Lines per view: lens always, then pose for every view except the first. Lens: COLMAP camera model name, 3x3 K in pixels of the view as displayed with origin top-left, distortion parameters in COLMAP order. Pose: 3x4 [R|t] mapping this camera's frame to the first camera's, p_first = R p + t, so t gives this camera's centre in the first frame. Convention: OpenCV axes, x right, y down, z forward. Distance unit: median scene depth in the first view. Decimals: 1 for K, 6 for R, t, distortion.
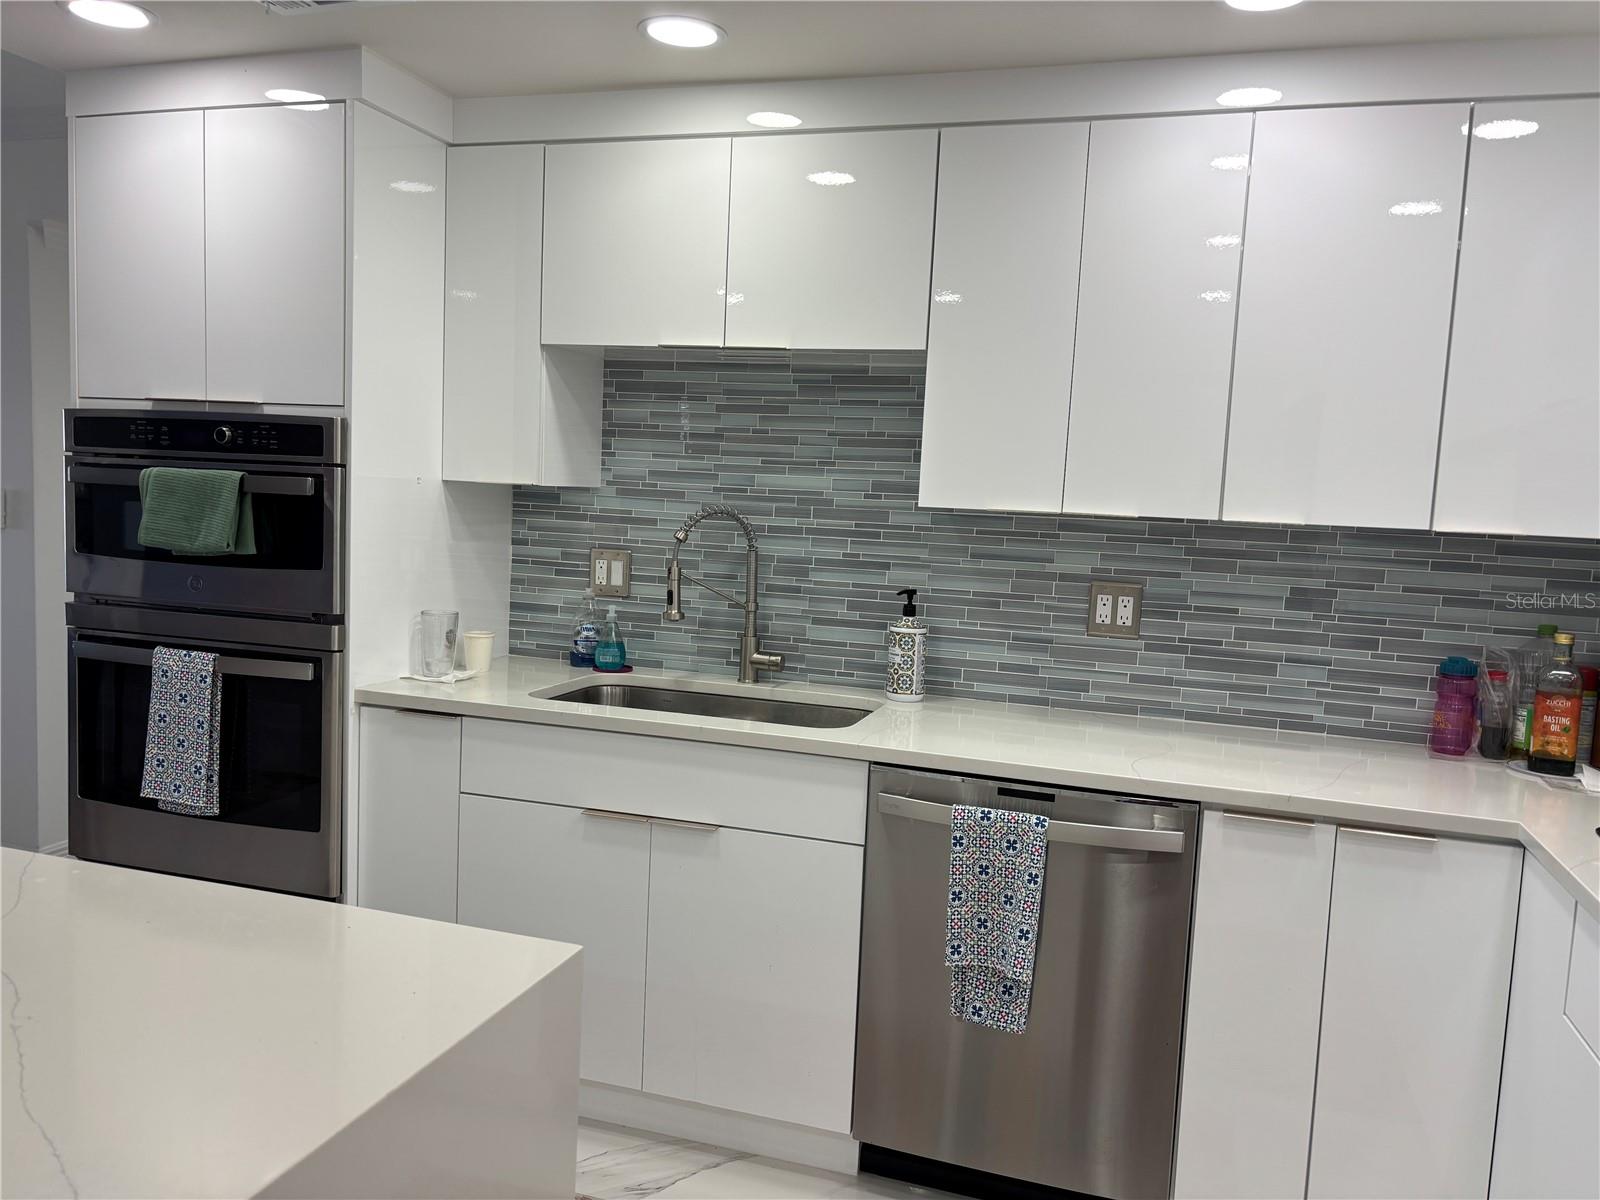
lens RADIAL K [[1204.2, 0, 800.5], [0, 1204.2, 596.6], [0, 0, 1]] dist [0.044301, -0.001592]
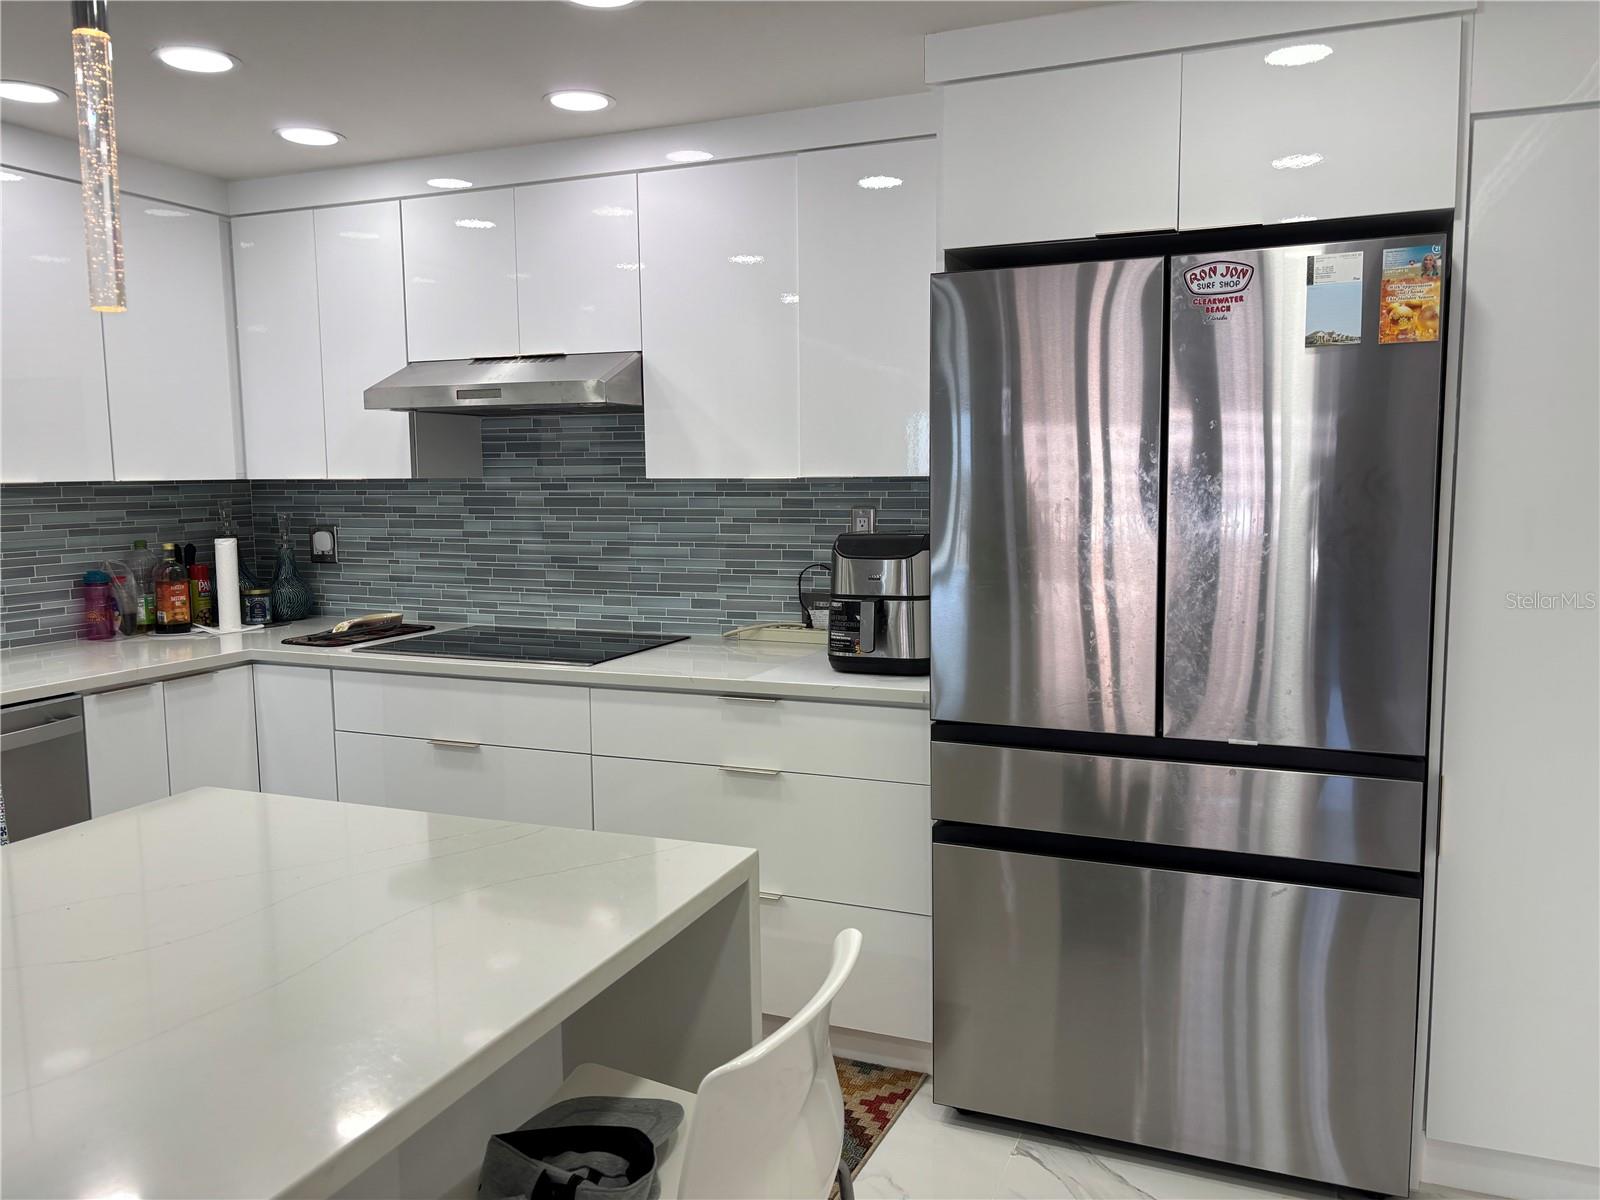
lens RADIAL K [[1204.2, 0, 803.0], [0, 1204.2, 602.3], [0, 0, 1]] dist [0.044301, -0.001592]
pose [[0.098281, -0.161992, 0.981886, -0.765842], [0.102339, 0.983077, 0.151945, -0.044972], [-0.989883, 0.085552, 0.113196, 0.034195]]
